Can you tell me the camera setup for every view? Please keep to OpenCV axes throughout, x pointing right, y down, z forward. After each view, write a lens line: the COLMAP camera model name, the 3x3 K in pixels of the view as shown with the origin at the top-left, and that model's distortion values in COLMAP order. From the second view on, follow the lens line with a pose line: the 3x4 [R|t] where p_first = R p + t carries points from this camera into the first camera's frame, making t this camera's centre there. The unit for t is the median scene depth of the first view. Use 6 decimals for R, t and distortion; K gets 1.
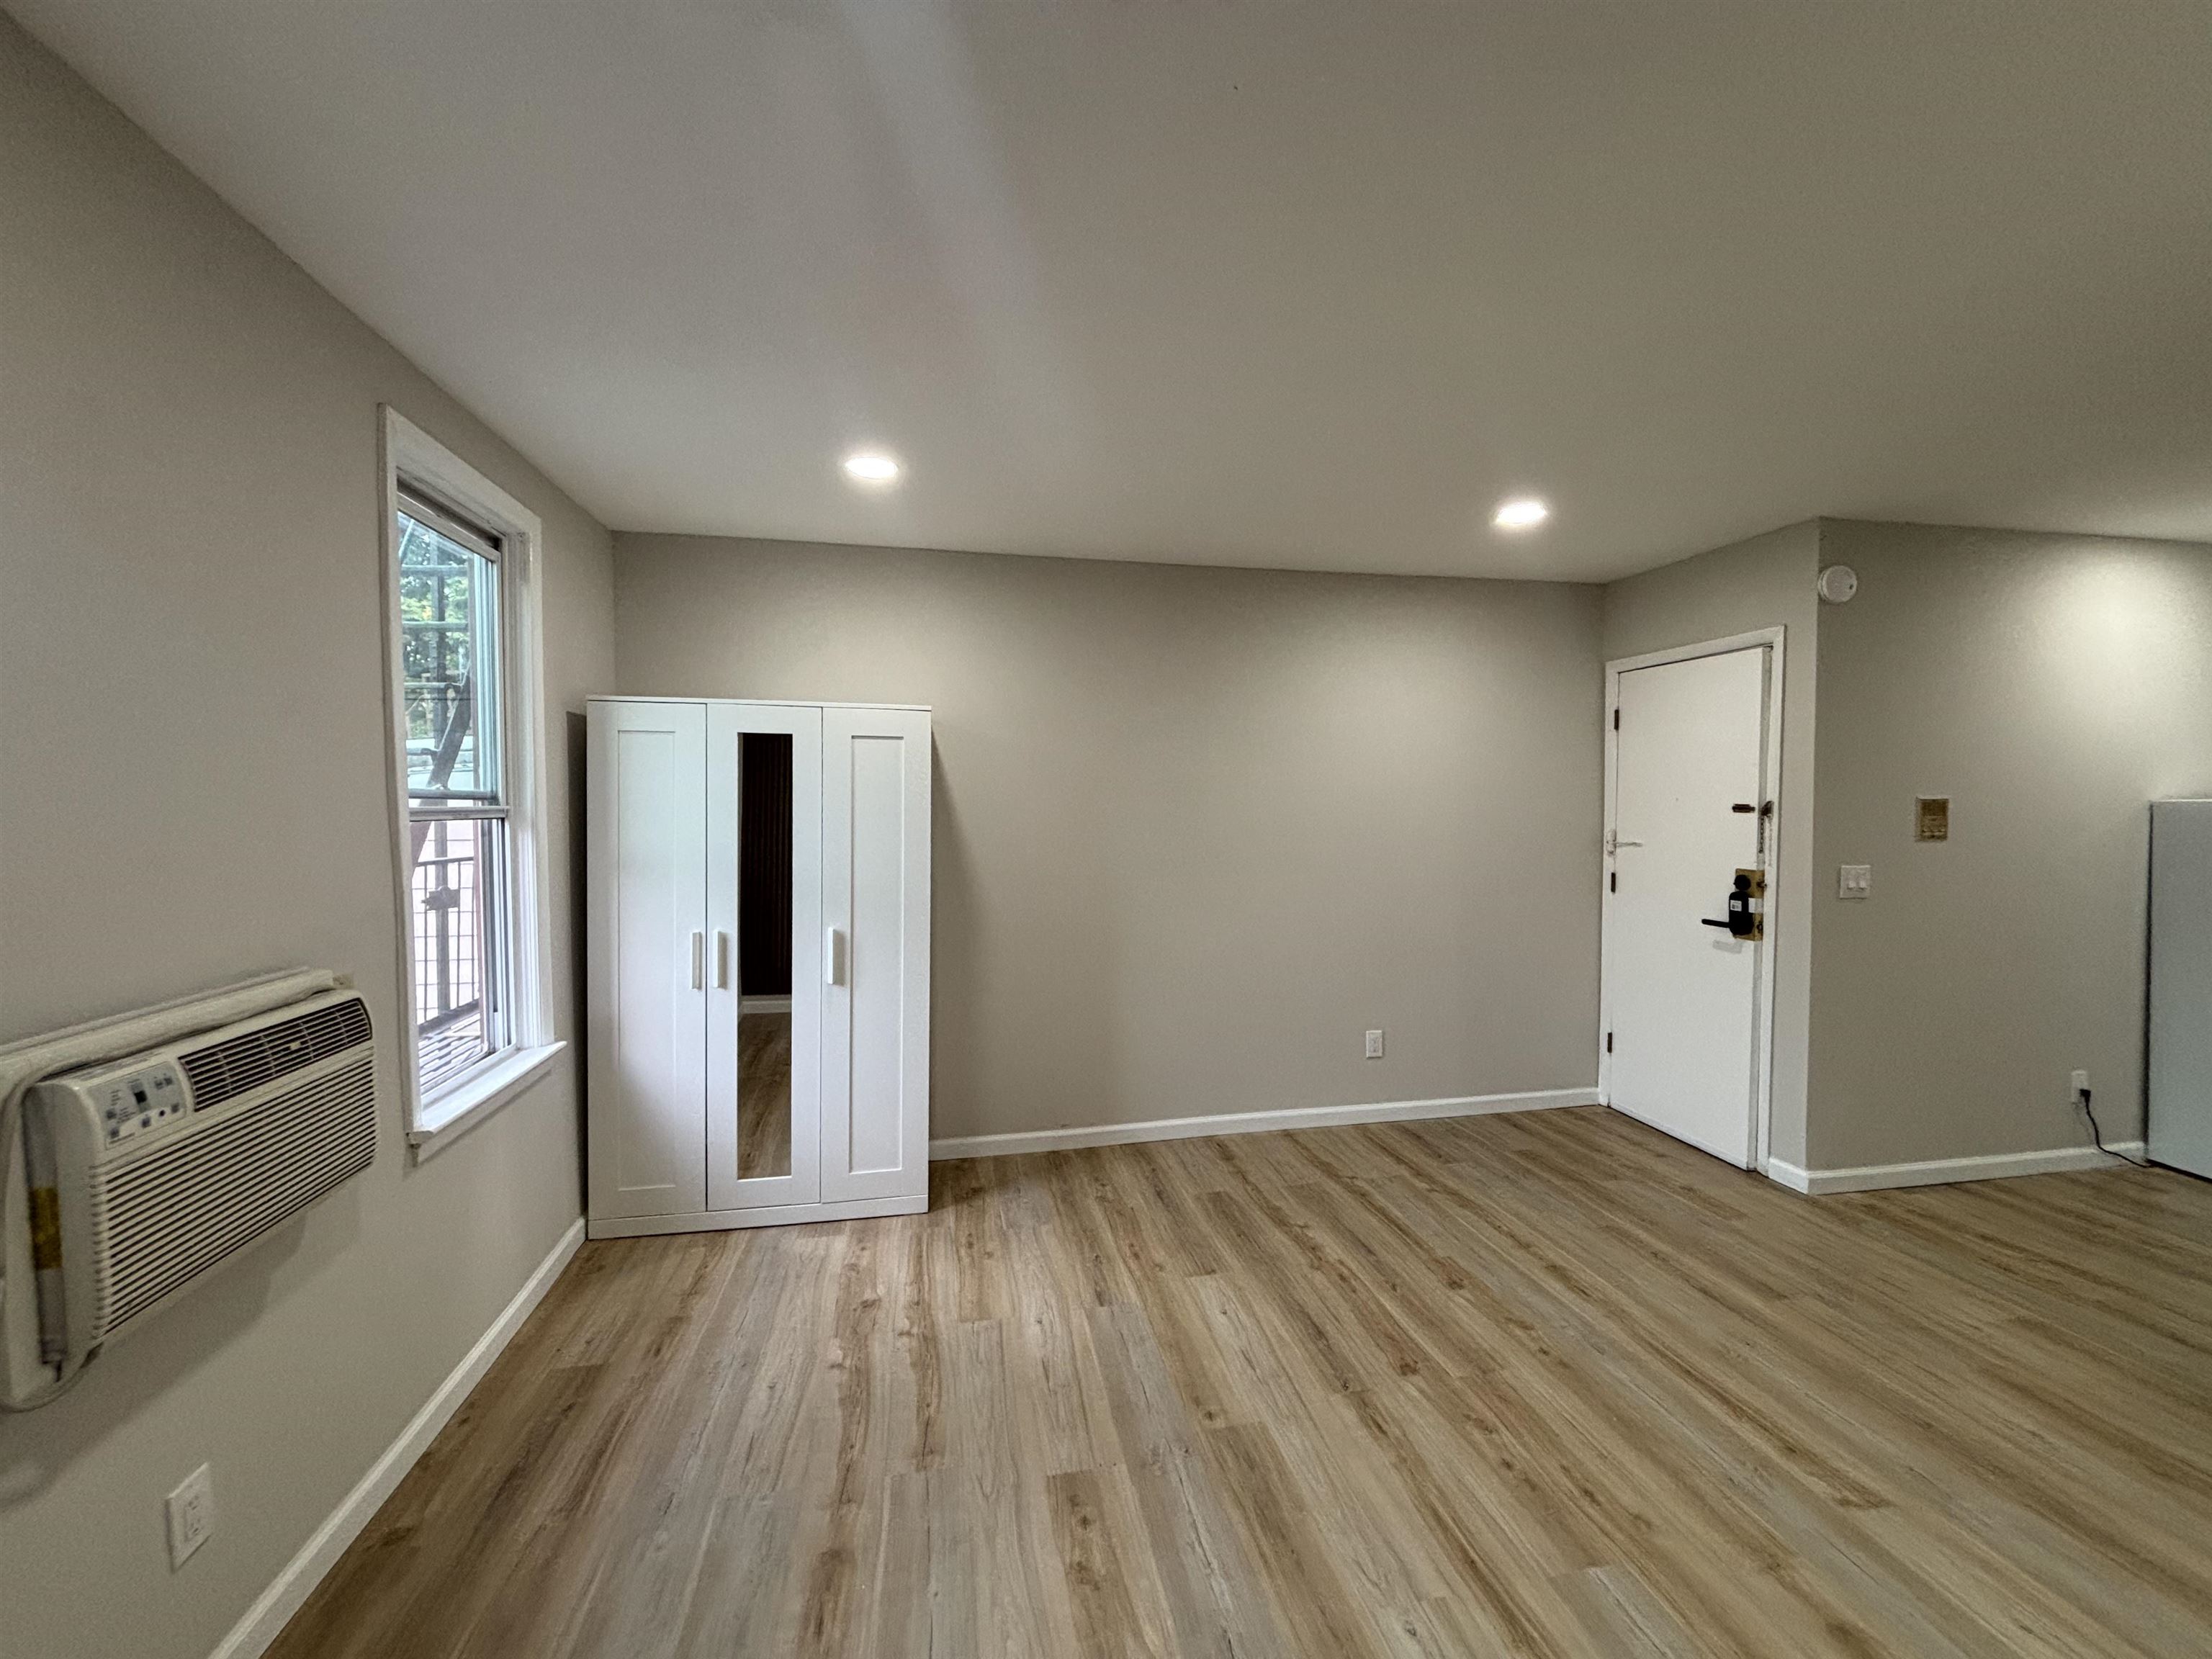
lens RADIAL K [[892.1, 0, 1102.6], [0, 892.1, 827.4], [0, 0, 1]] dist [-0.005651, 0.002618]
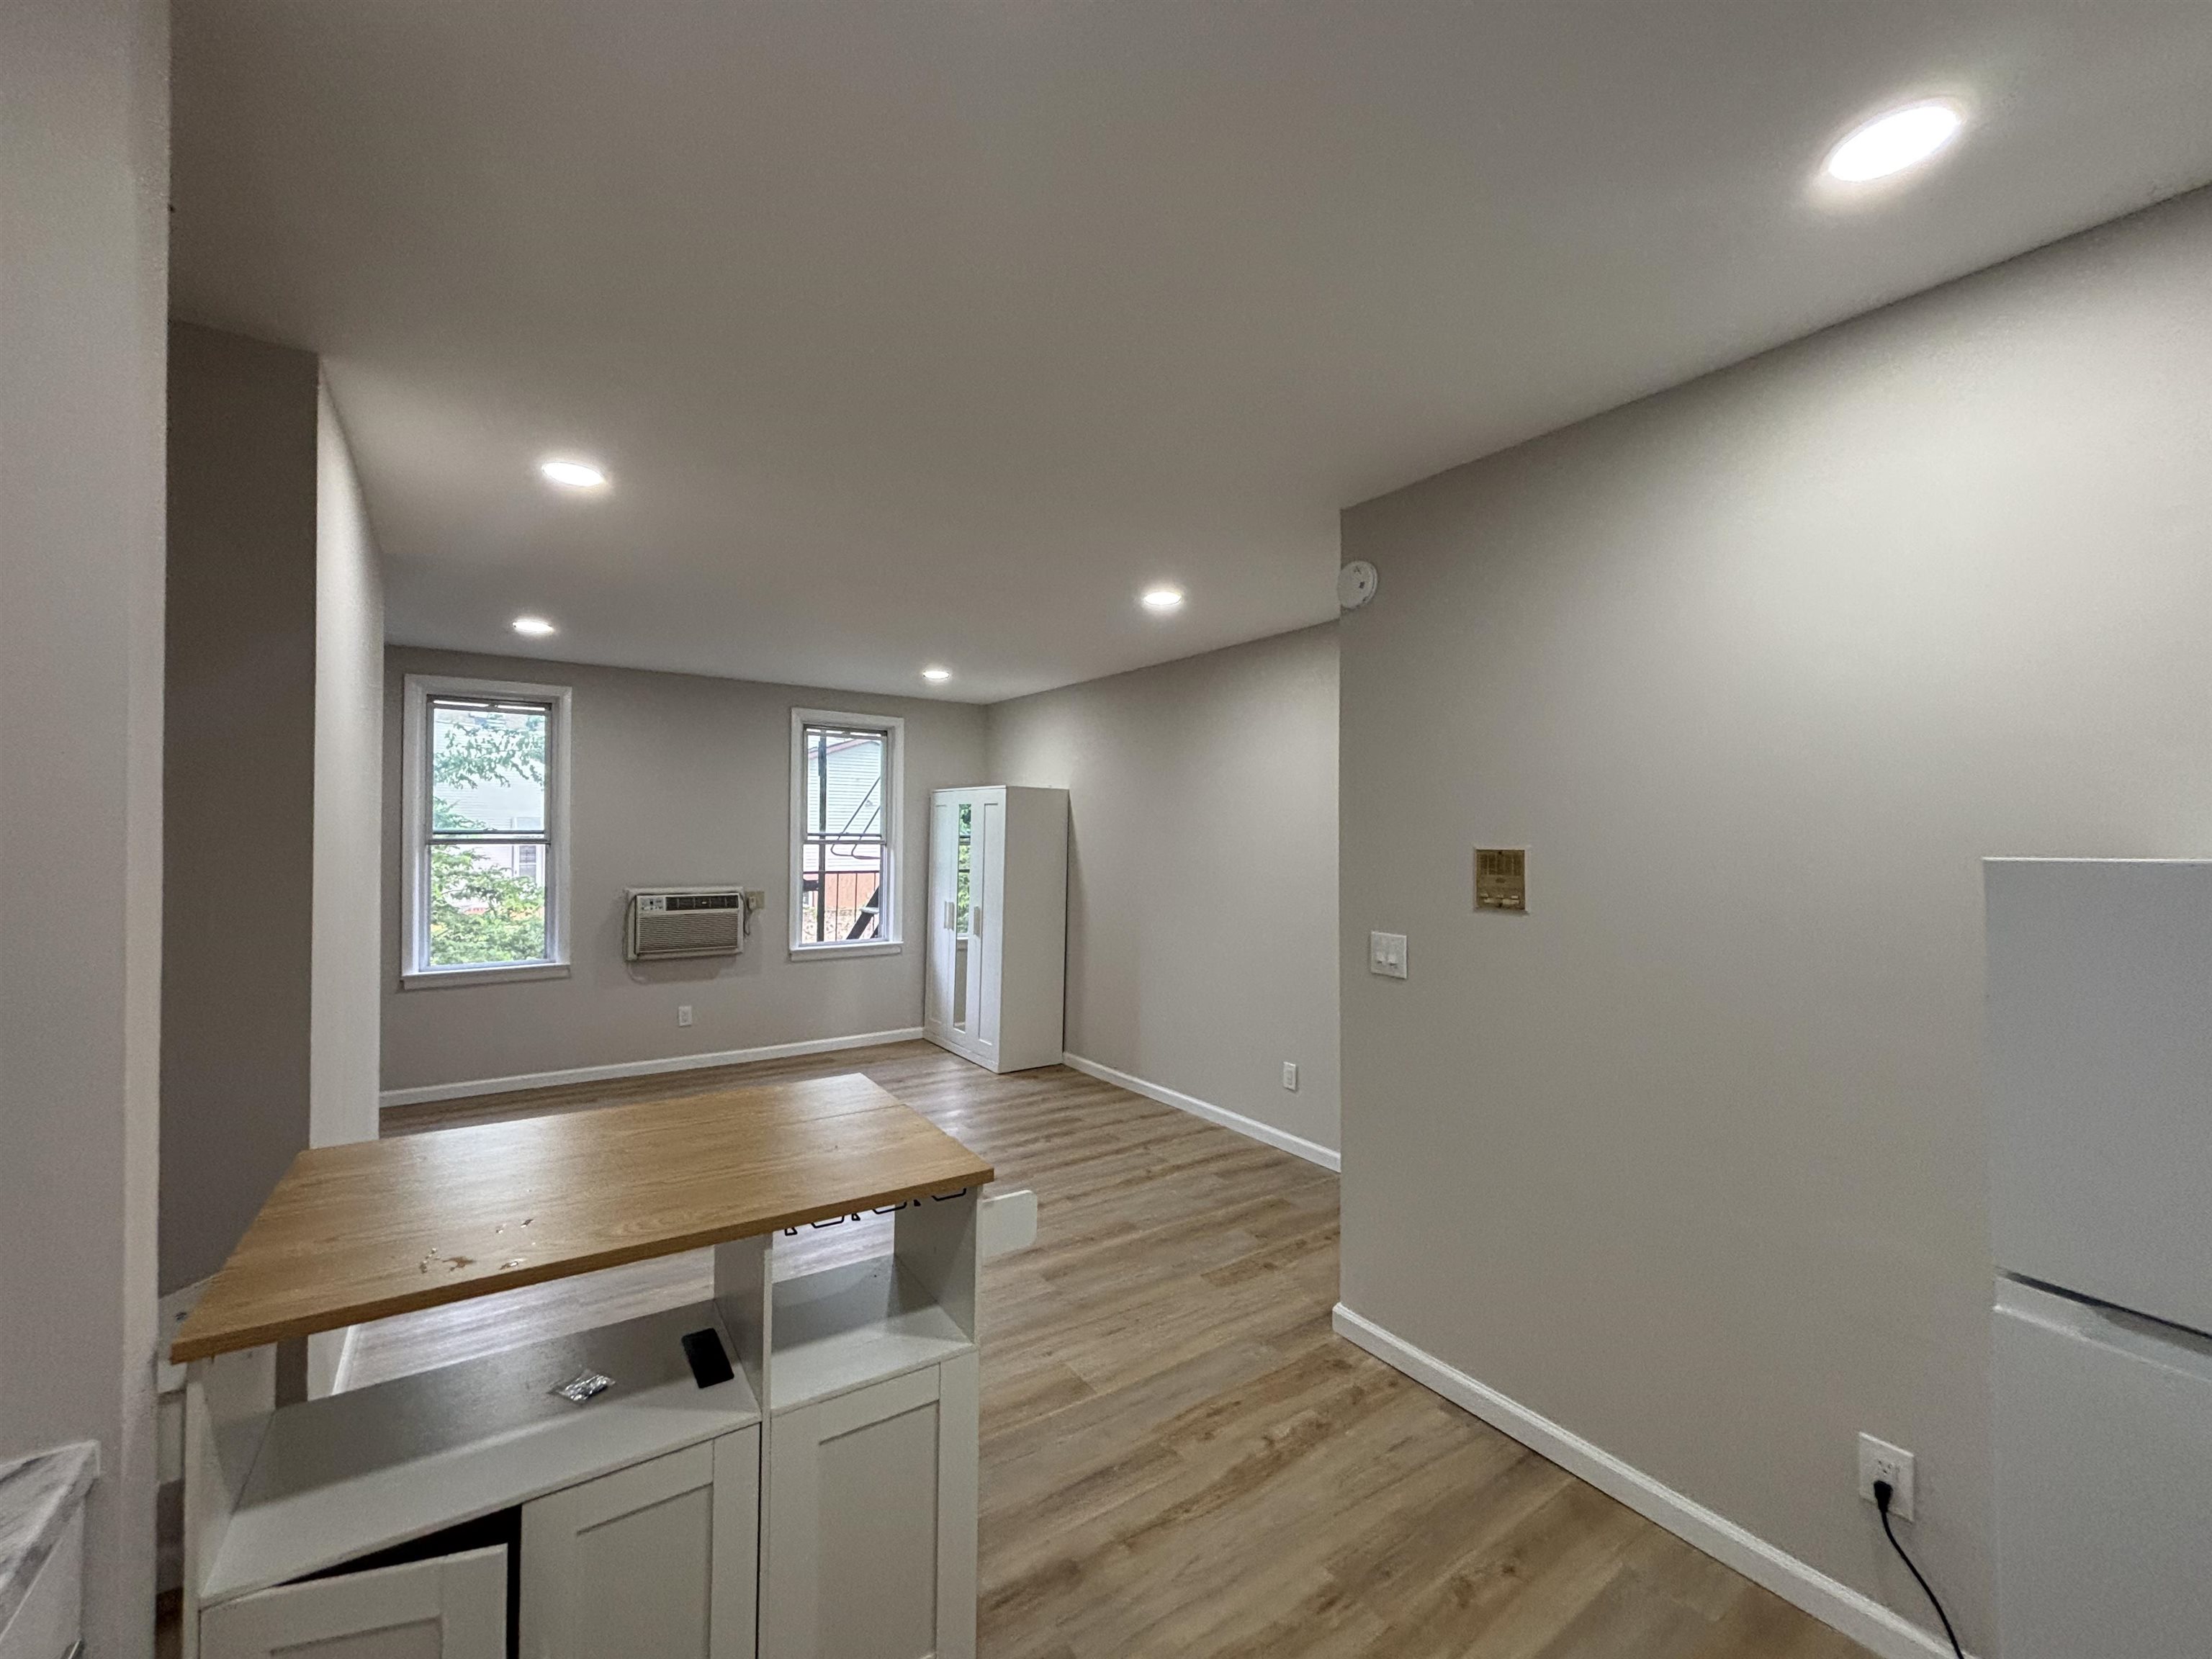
lens RADIAL K [[892.1, 0, 1101.7], [0, 892.1, 832.0], [0, 0, 1]] dist [-0.005651, 0.002618]
pose [[0.404483, 0.002657, -0.914542, 1.611019], [-0.032295, 0.999414, -0.011379, -0.032063], [0.913975, 0.034138, 0.404332, 0.504498]]
